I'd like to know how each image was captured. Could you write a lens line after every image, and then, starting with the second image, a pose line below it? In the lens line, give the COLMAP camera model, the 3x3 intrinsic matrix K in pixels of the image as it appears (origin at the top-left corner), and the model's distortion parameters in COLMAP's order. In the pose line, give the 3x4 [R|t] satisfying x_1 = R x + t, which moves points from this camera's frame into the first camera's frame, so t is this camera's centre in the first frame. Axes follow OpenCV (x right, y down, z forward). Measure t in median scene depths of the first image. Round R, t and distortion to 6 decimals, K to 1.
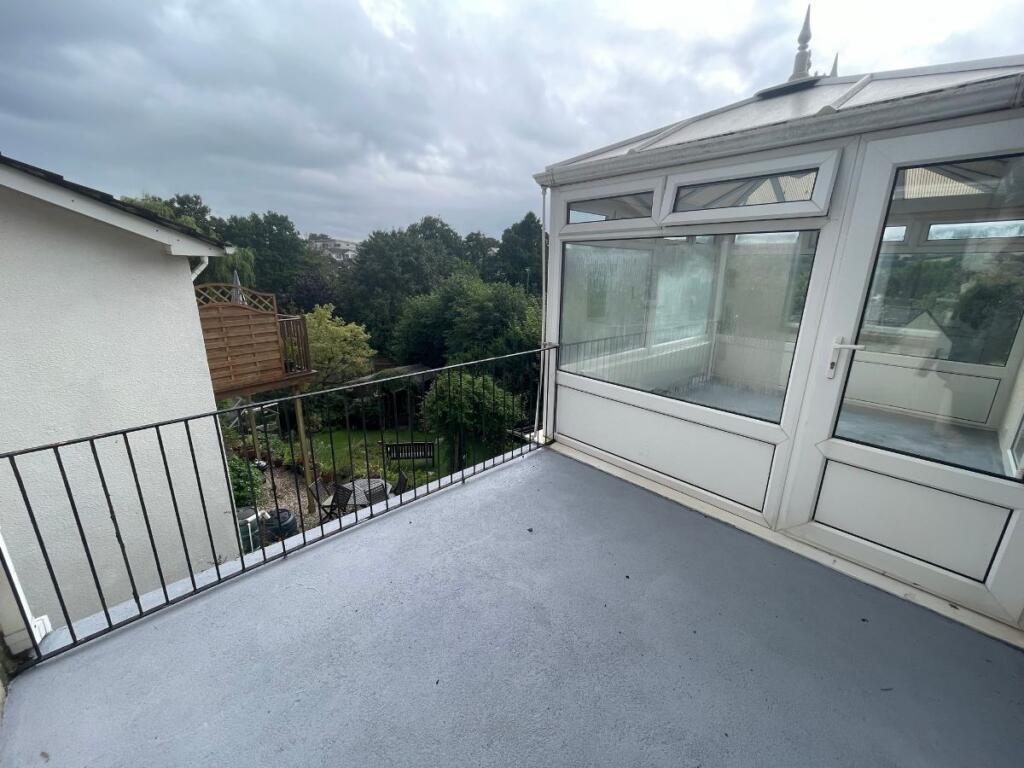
lens RADIAL K [[413.1, 0, 510.8], [0, 413.1, 382.6], [0, 0, 1]] dist [0.000492, 0.000061]
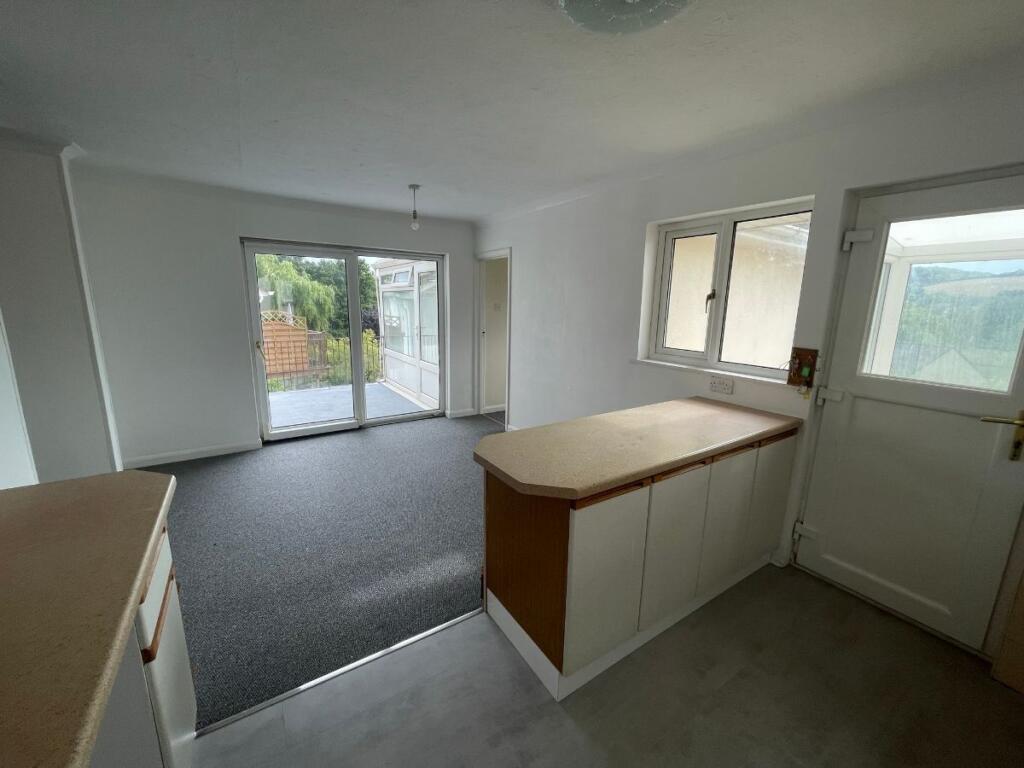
lens RADIAL K [[413.1, 0, 512.3], [0, 413.1, 384.6], [0, 0, 1]] dist [0.000492, 0.000061]
pose [[0.986795, 0.041579, -0.156544, 0.081429], [-0.053869, 0.995720, -0.075102, 0.021146], [0.152751, 0.082543, 0.984811, -0.073193]]
